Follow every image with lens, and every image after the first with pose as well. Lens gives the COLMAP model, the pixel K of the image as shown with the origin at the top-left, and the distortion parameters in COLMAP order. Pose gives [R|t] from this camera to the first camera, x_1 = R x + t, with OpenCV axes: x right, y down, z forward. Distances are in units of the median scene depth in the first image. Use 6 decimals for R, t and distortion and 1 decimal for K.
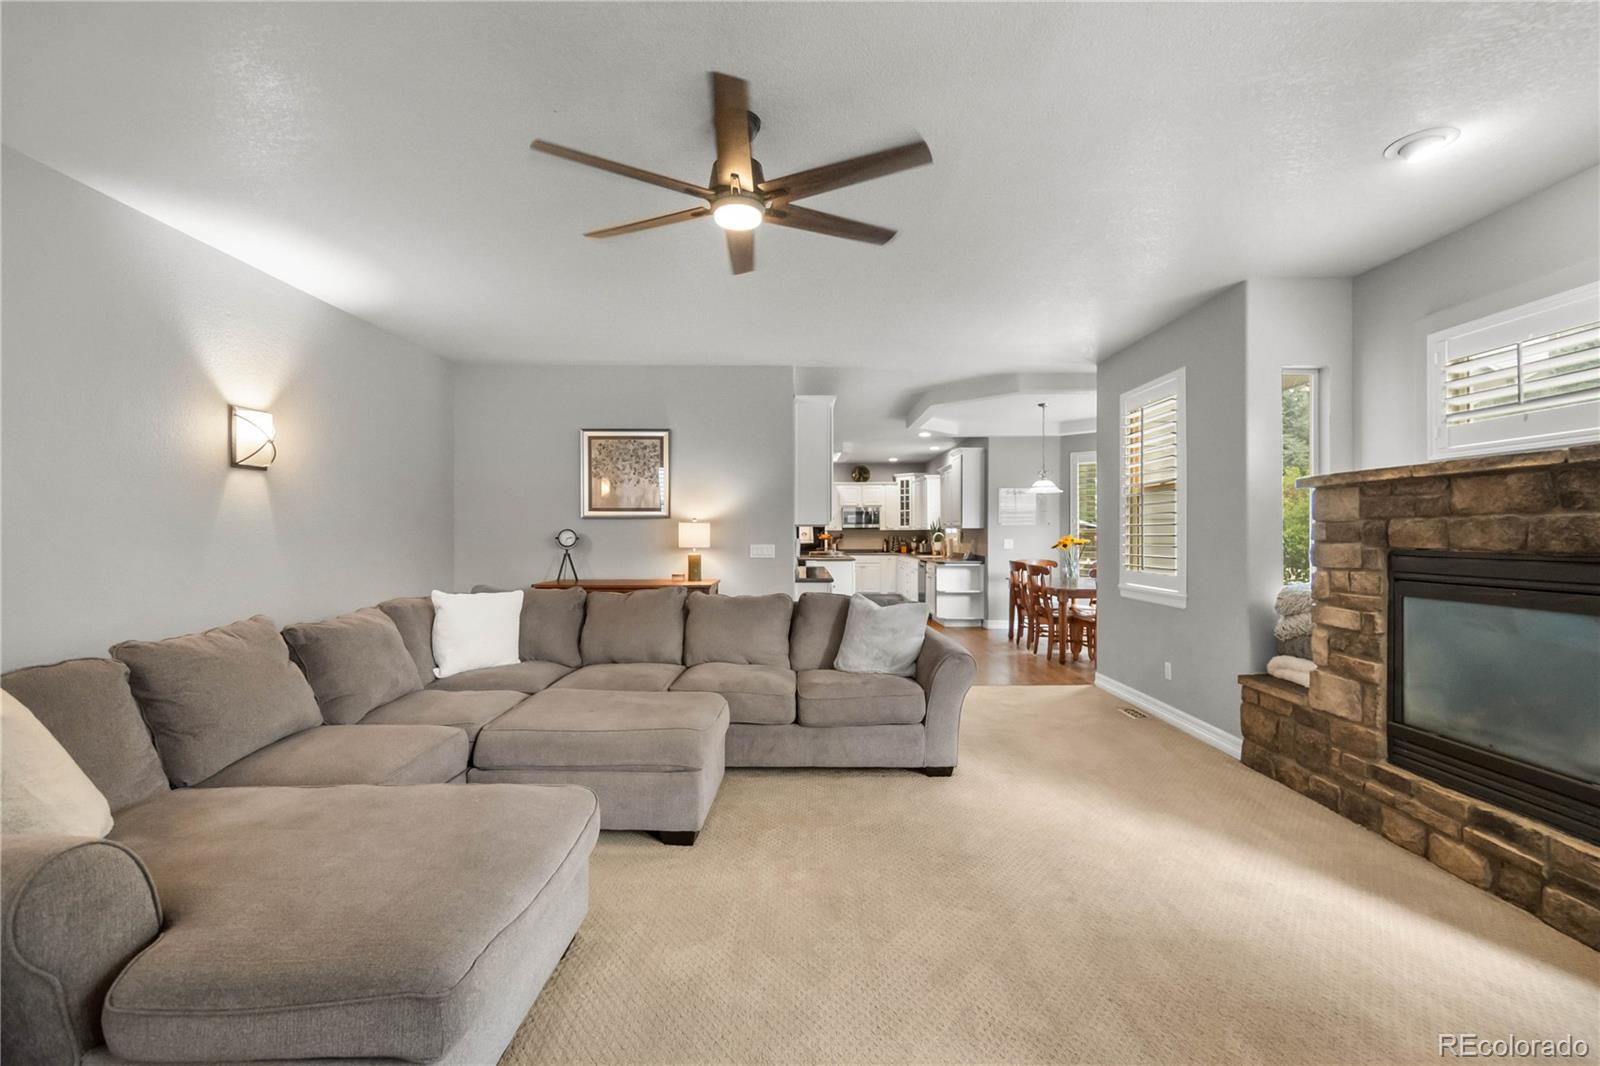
lens RADIAL K [[696.0, 0, 800.0], [0, 696.0, 533.0], [0, 0, 1]] dist [-0.003575, -0.000704]
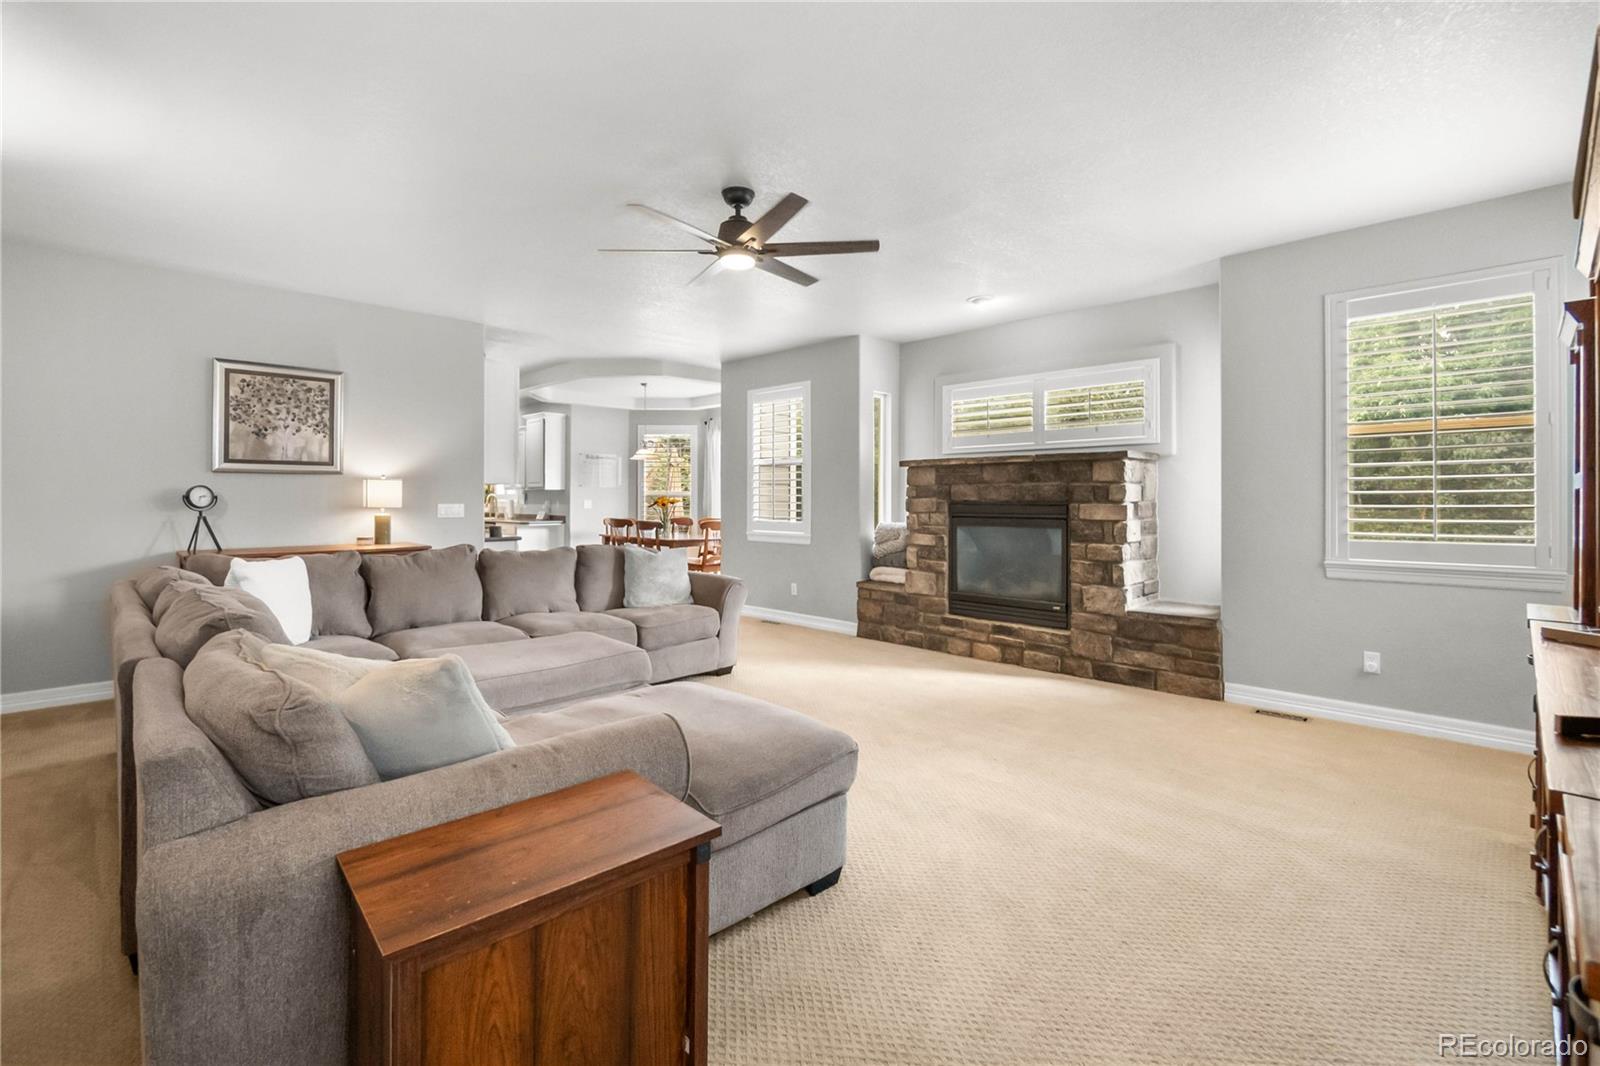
lens RADIAL K [[715.8, 0, 797.0], [0, 715.8, 495.7], [0, 0, 1]] dist [-0.000831, -0.000115]
pose [[0.701192, 0.002282, 0.712969, -0.673362], [-0.001224, 0.999997, -0.001997, 0.010750], [-0.712971, 0.000528, 0.701193, -0.057366]]
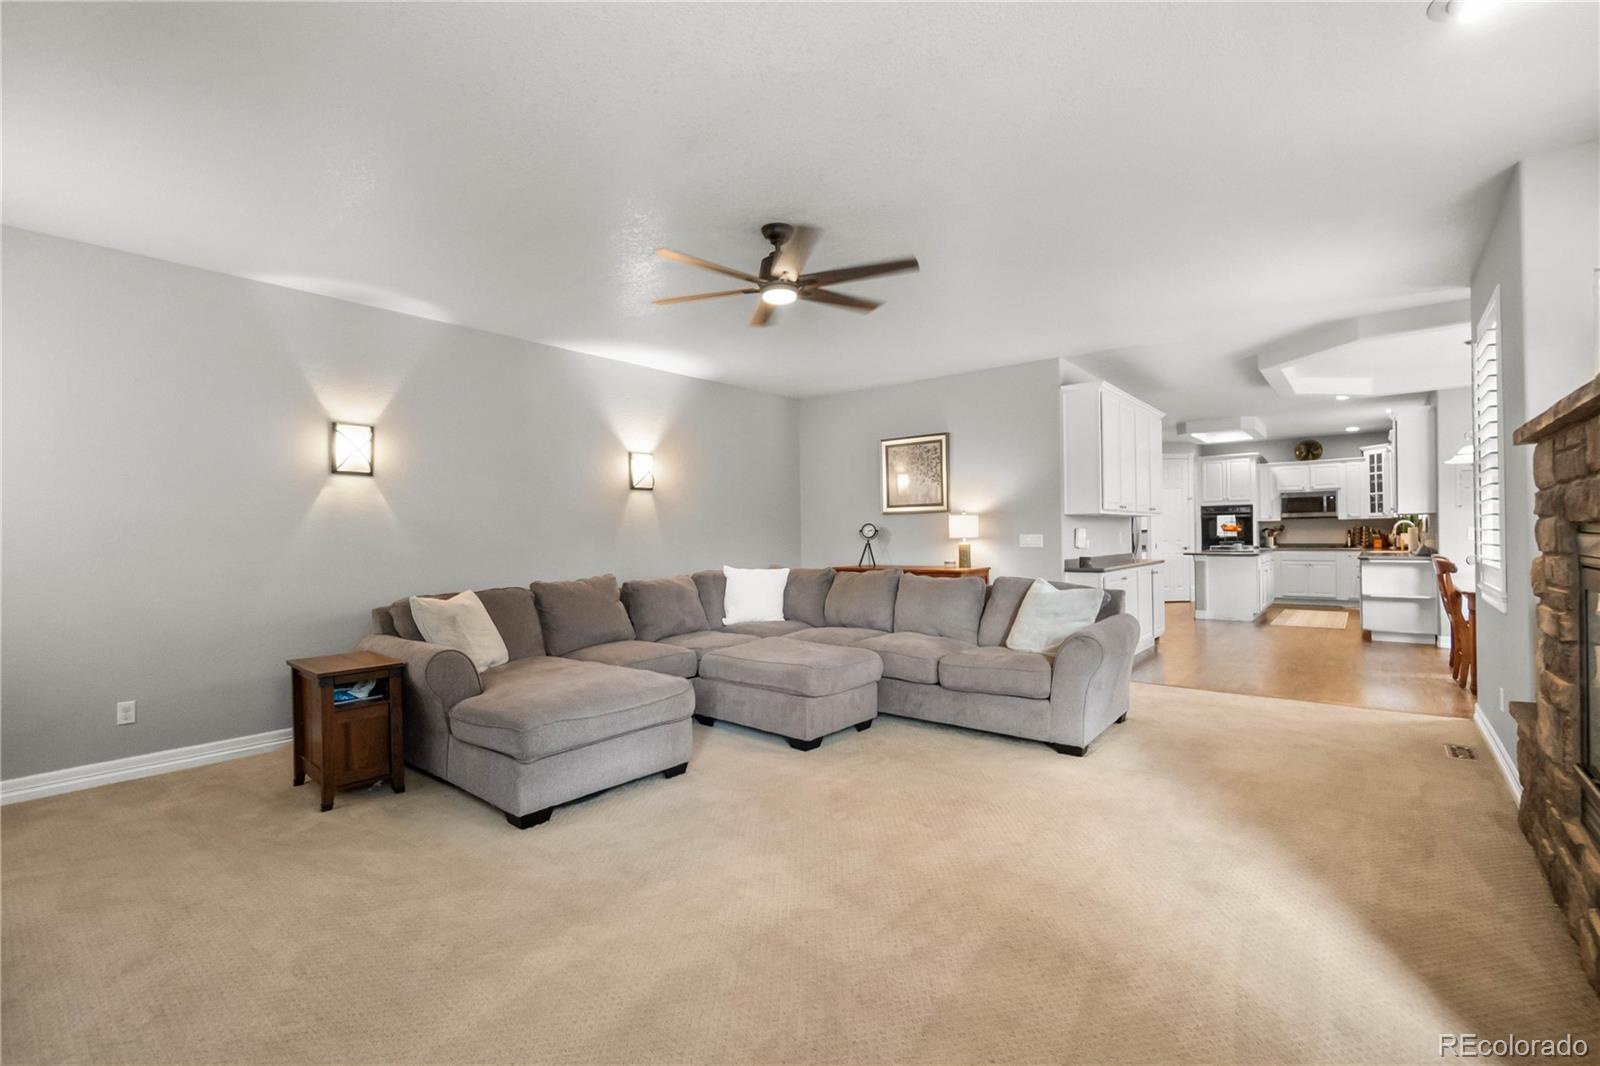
lens RADIAL K [[711.6, 0, 800.0], [0, 711.6, 533.0], [0, 0, 1]] dist [0.000650, -0.000018]
pose [[0.772394, -0.011785, -0.635034, 0.561931], [0.013166, 0.999910, -0.002543, 0.019807], [0.635007, -0.006397, 0.772480, -0.061054]]
